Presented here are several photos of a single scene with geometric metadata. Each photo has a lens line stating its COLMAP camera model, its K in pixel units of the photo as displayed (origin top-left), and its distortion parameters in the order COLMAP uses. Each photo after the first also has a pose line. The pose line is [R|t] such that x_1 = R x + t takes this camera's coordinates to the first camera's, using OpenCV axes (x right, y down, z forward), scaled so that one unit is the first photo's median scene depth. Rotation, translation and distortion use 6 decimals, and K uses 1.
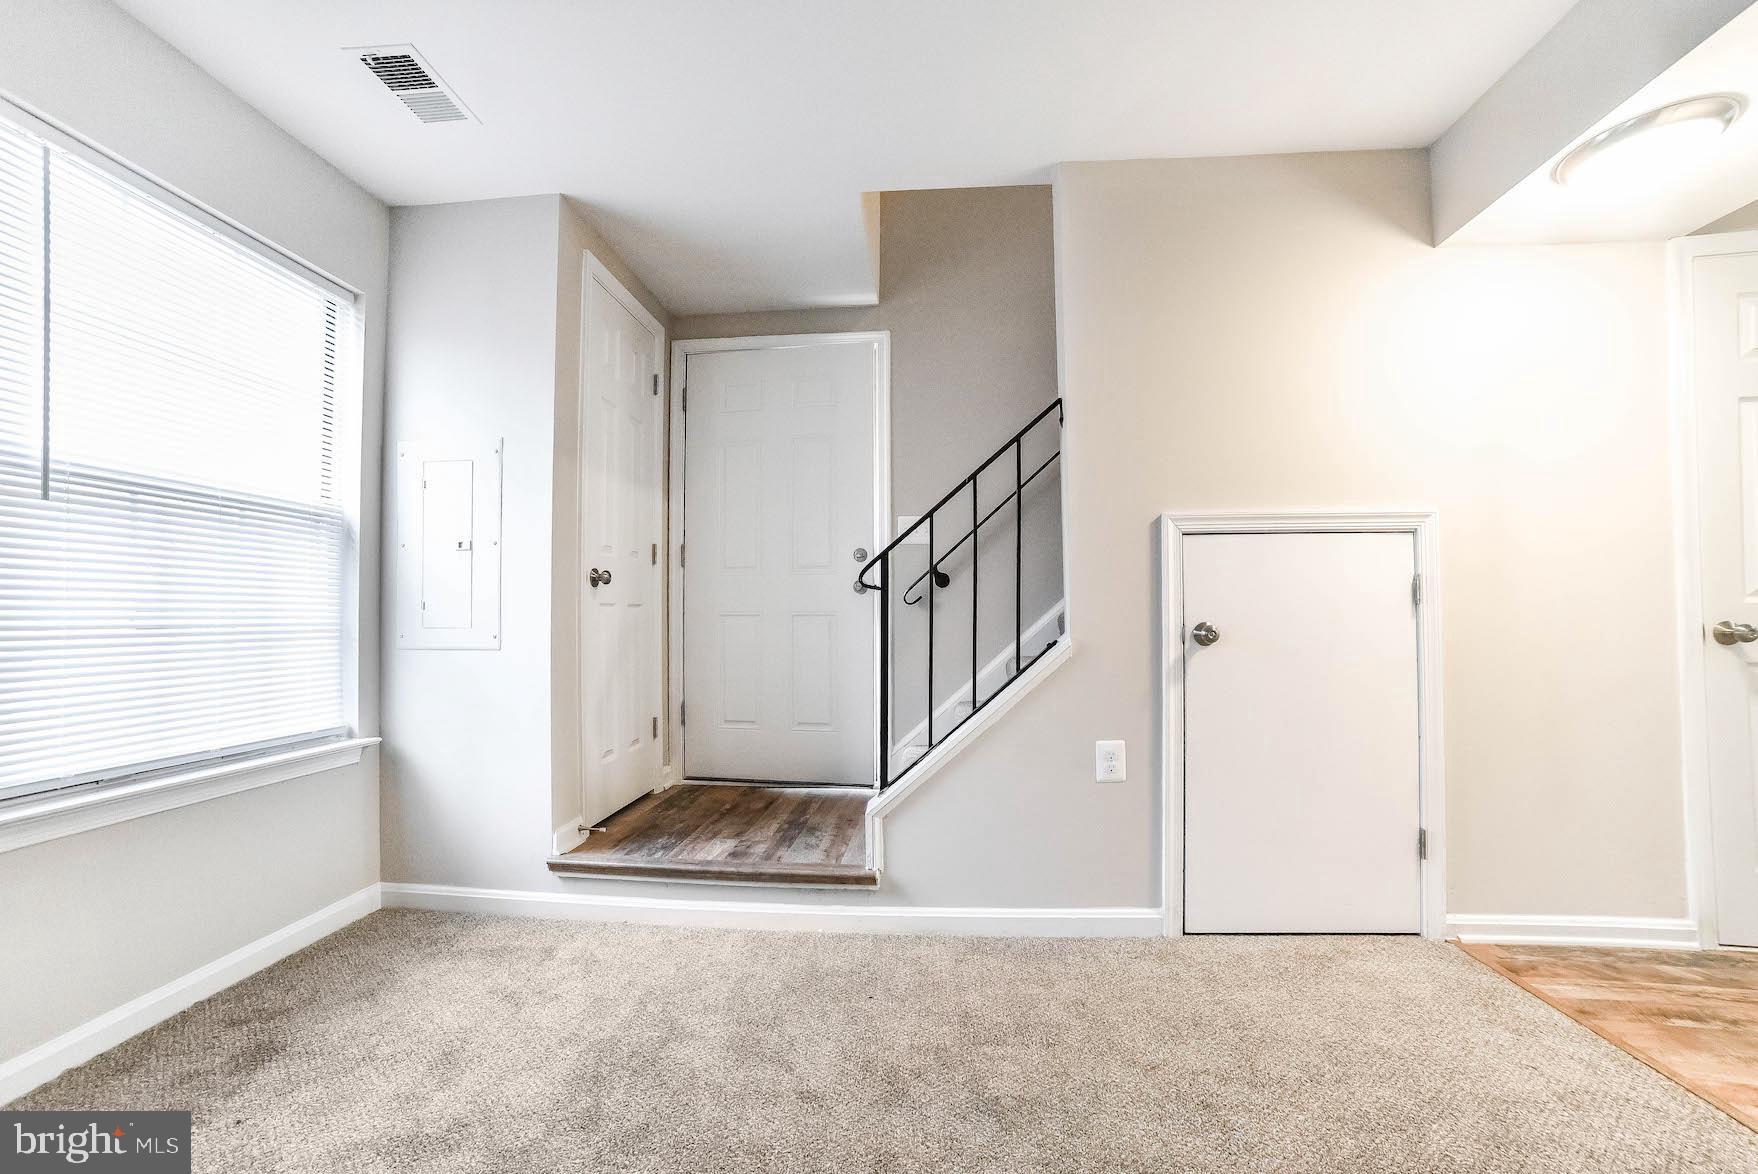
lens RADIAL K [[700.2, 0, 871.0], [0, 700.2, 600.4], [0, 0, 1]] dist [-0.052235, 0.014343]
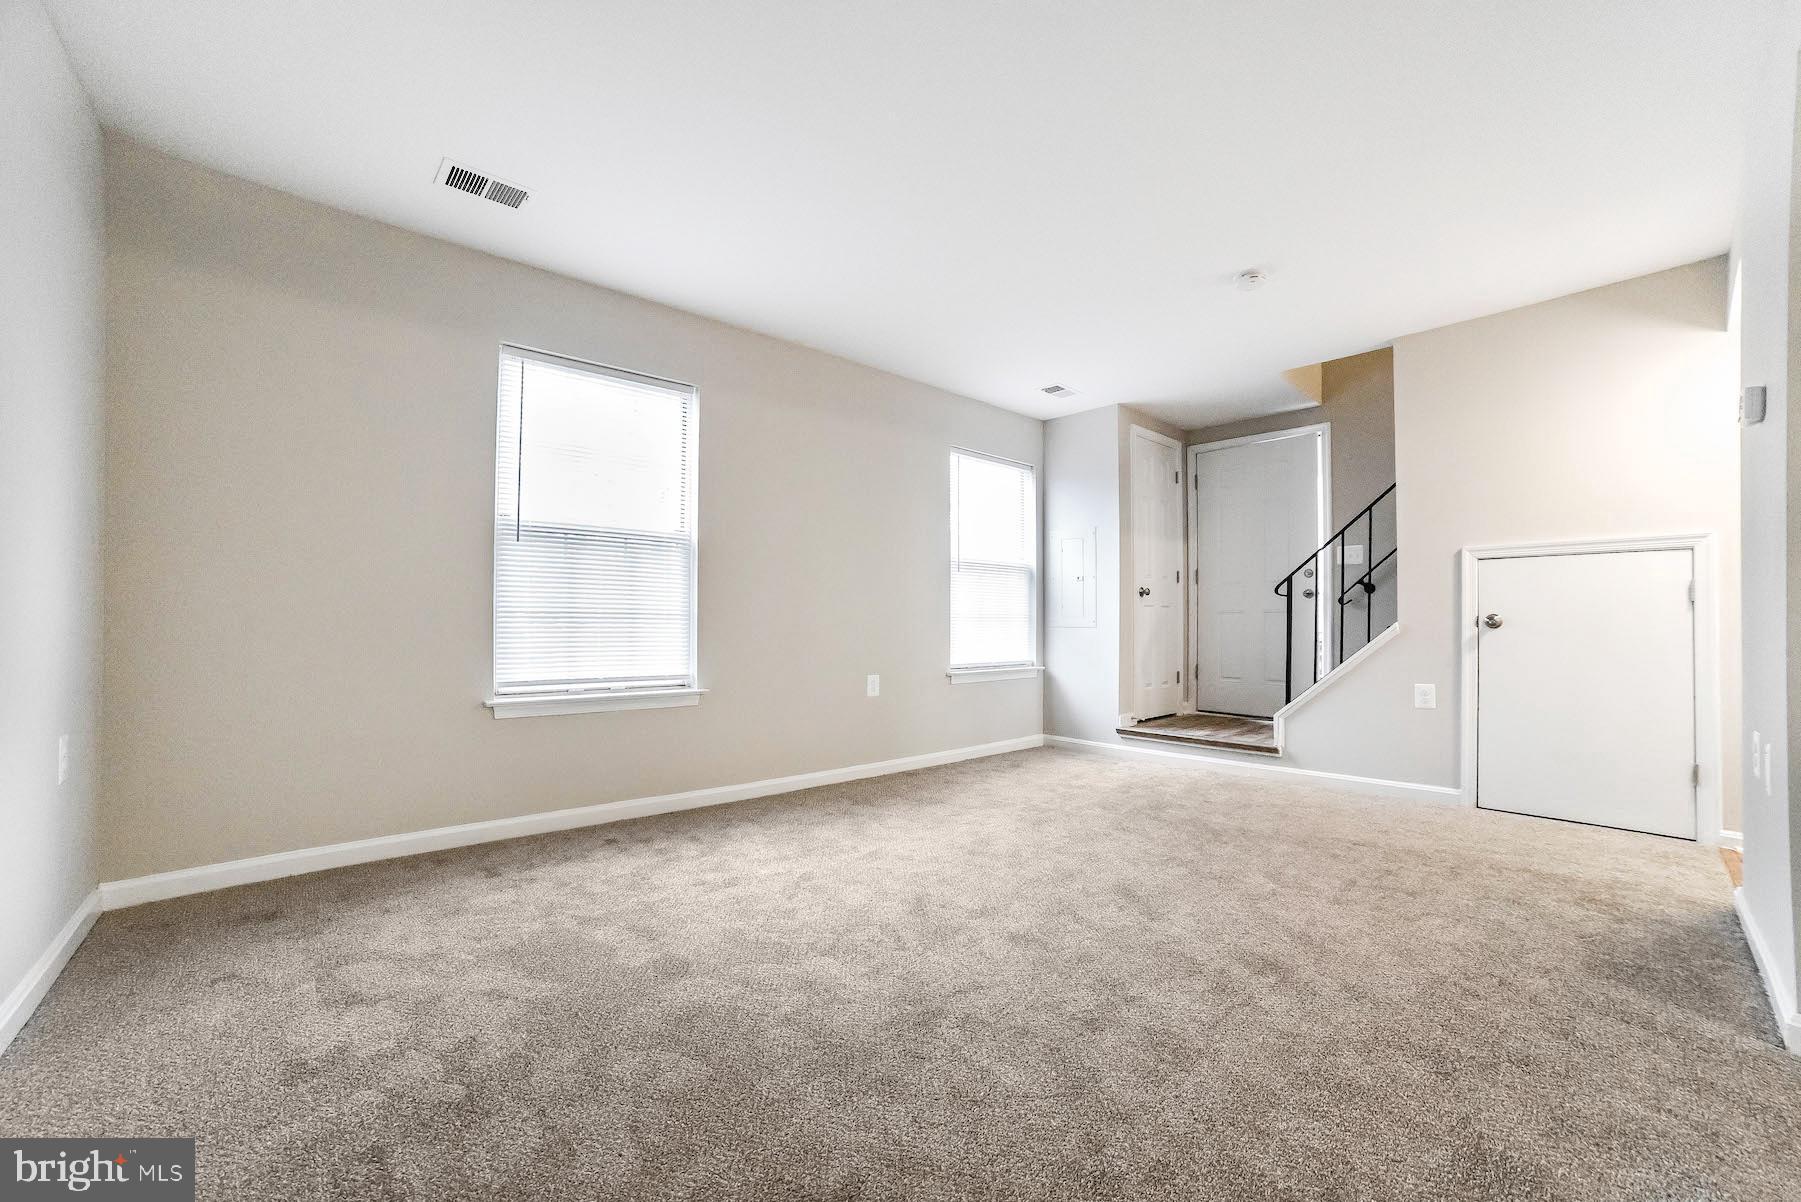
lens RADIAL K [[717.3, 0, 904.9], [0, 717.3, 615.3], [0, 0, 1]] dist [-0.052235, 0.014343]
pose [[0.734254, 0.001323, -0.678874, 0.527190], [0.009273, 0.999885, 0.011978, 0.002464], [0.678812, -0.015090, 0.734157, -1.017635]]
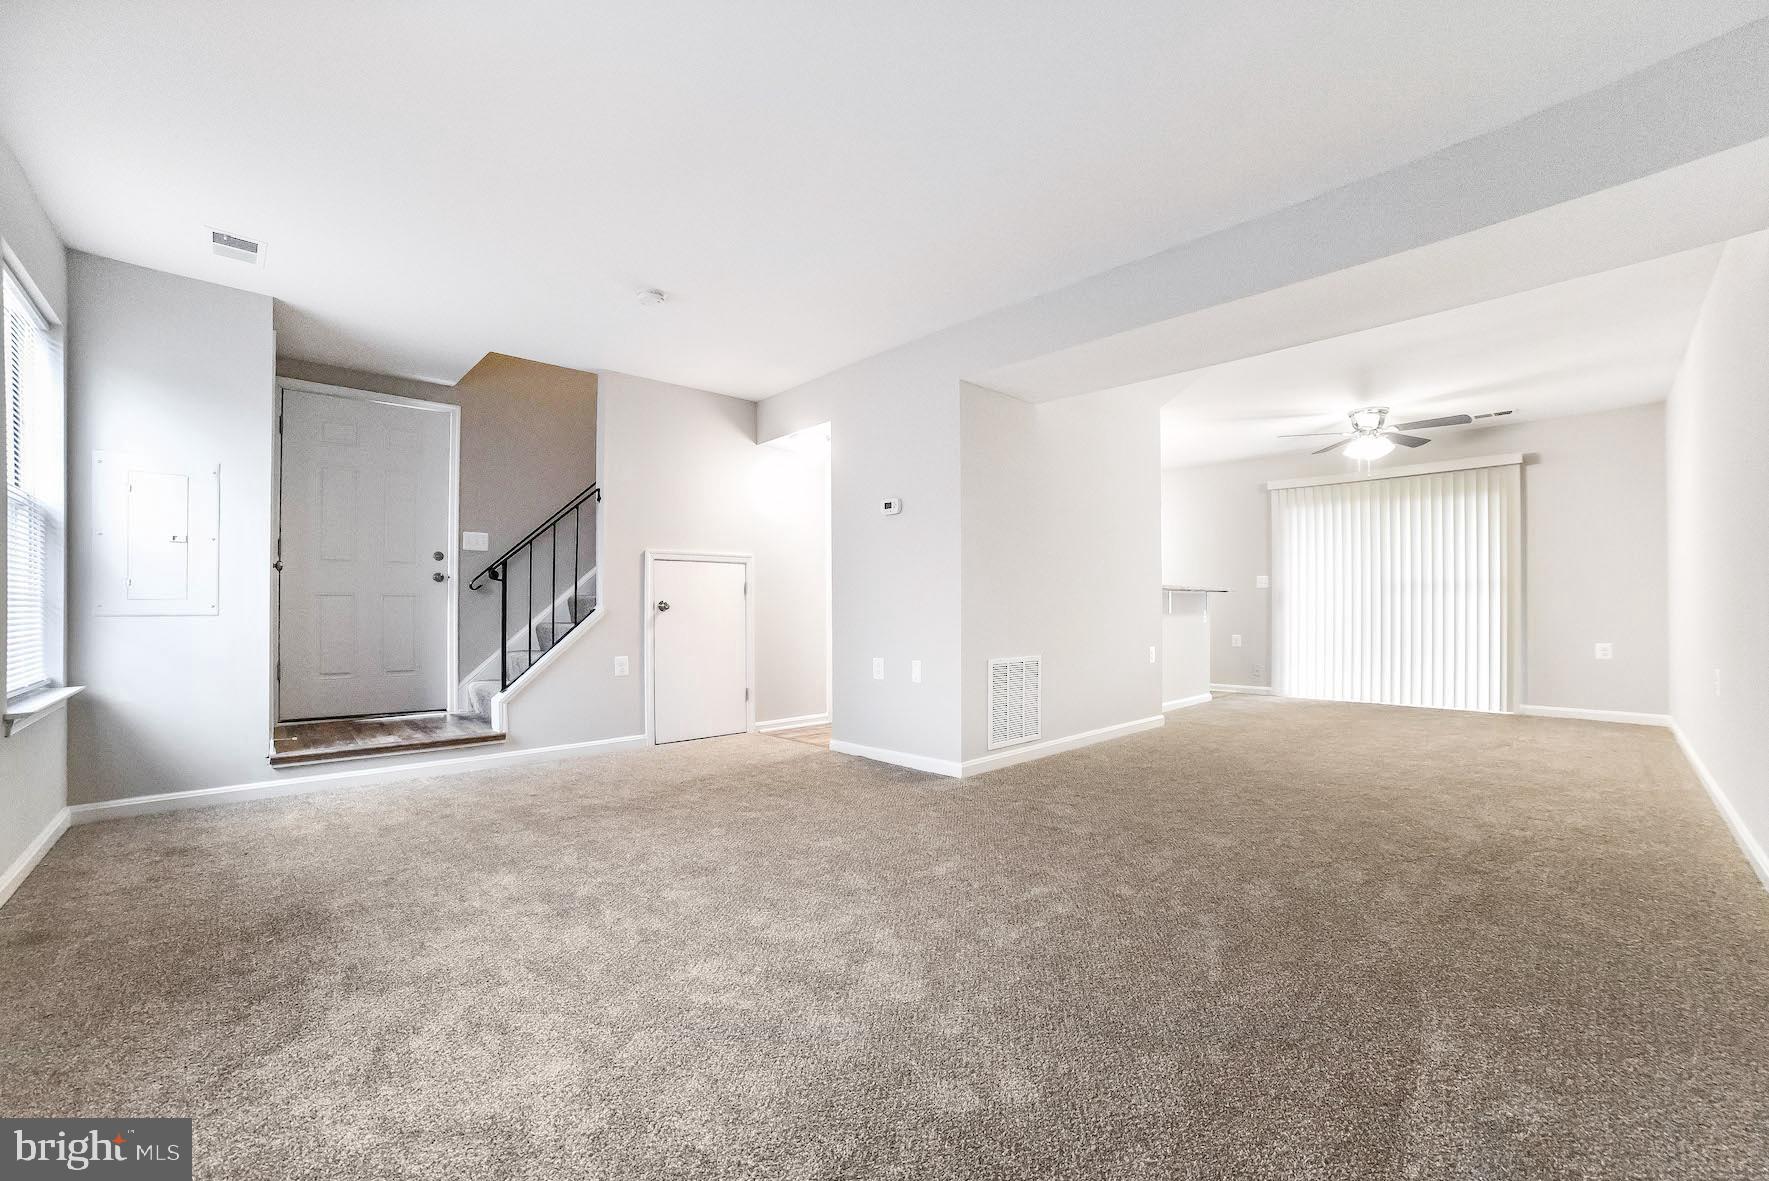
lens RADIAL K [[704.6, 0, 879.6], [0, 704.6, 603.1], [0, 0, 1]] dist [-0.052235, 0.014343]
pose [[0.671943, 0.008857, 0.740550, -0.653827], [-0.019472, 0.999794, 0.005710, 0.013081], [-0.740347, -0.018257, 0.671977, -0.926536]]
